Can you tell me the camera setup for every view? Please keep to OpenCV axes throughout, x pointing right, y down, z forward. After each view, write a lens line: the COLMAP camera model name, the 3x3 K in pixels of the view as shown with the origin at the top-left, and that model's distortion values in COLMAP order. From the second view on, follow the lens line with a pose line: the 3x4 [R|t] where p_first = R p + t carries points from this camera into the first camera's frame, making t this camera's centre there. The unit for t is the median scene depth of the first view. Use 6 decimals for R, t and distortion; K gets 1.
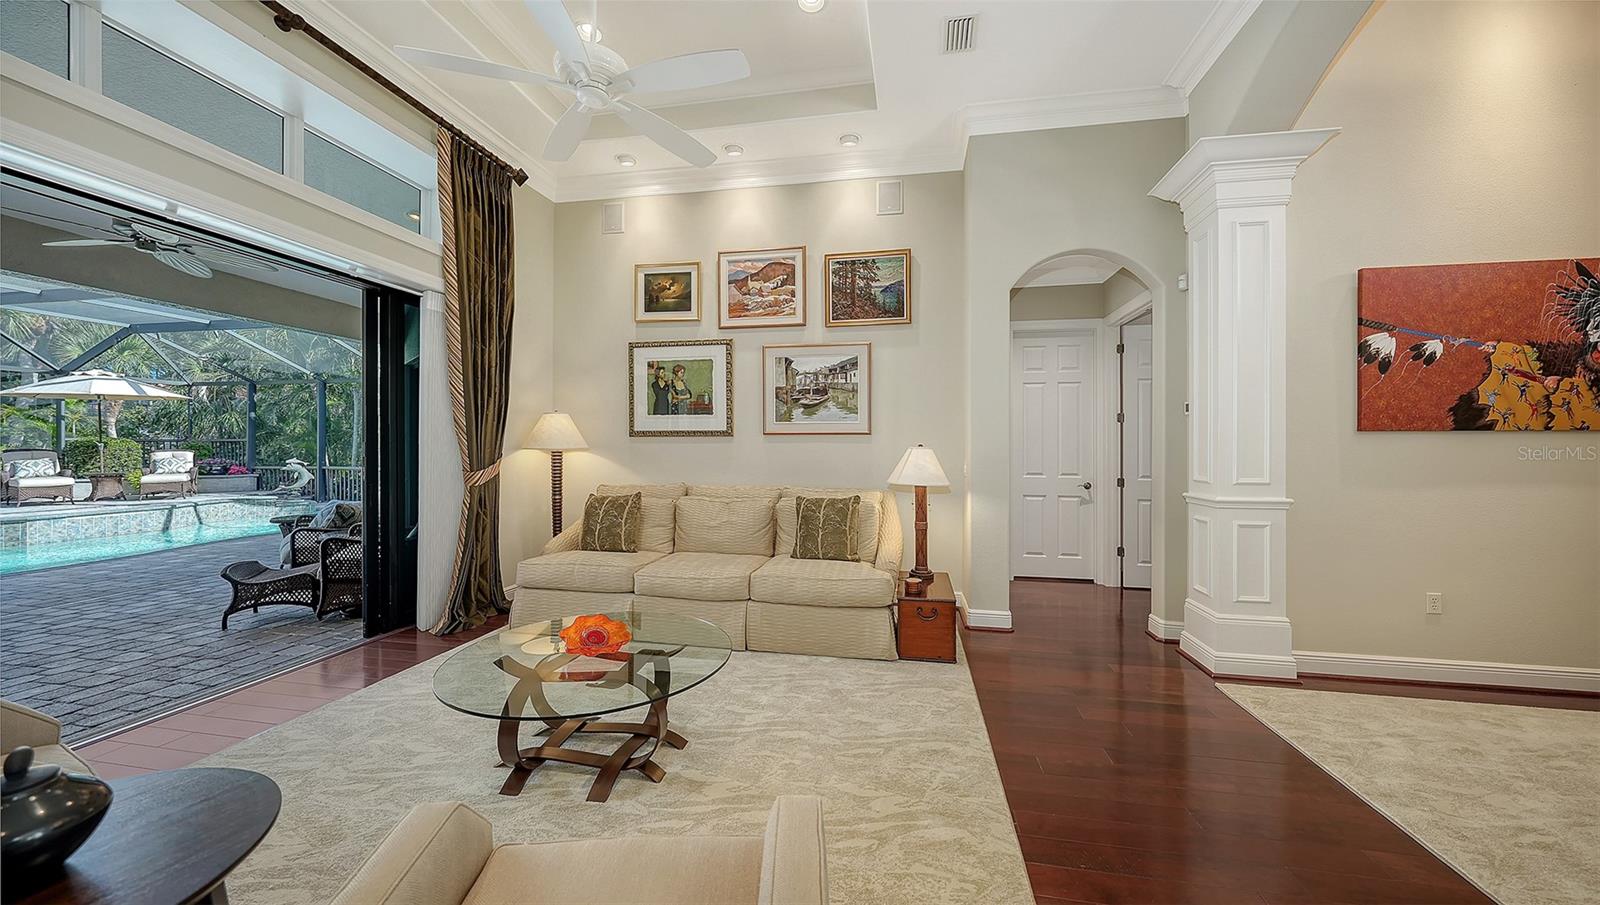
lens RADIAL K [[557.6, 0, 793.4], [0, 557.6, 440.7], [0, 0, 1]] dist [0.000130, 0.000199]
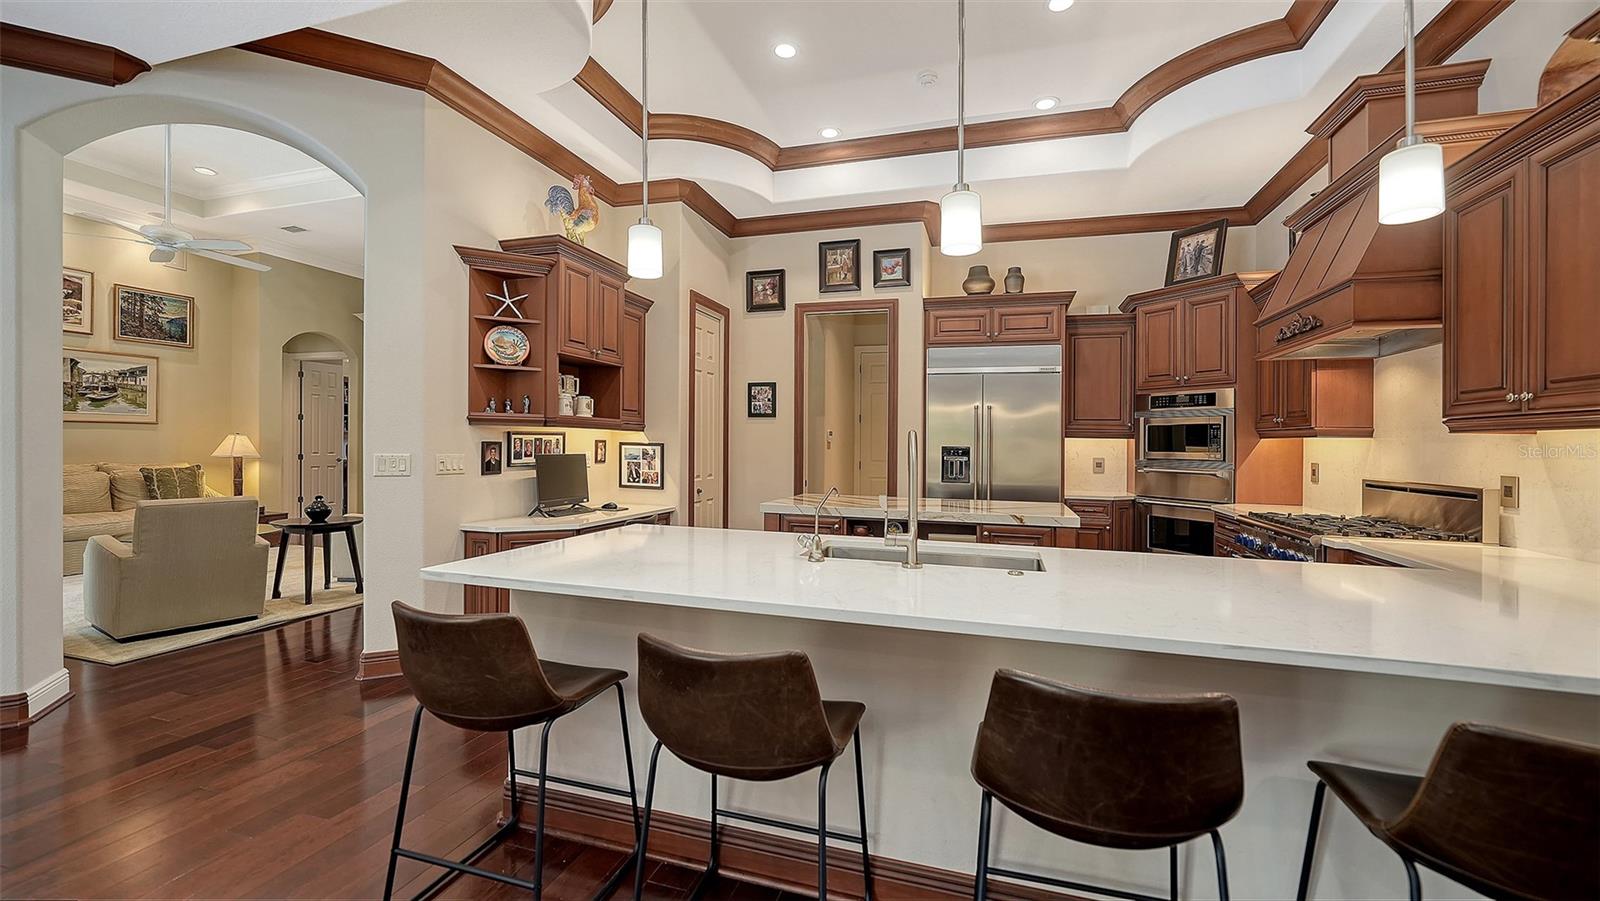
lens RADIAL K [[619.4, 0, 777.0], [0, 619.4, 453.8], [0, 0, 1]] dist [-0.001194, 0.001113]
pose [[0.145856, -0.019100, 0.989121, -1.139075], [-0.024638, 0.999433, 0.022932, -0.010617], [-0.988999, -0.027715, 0.145303, -0.728431]]
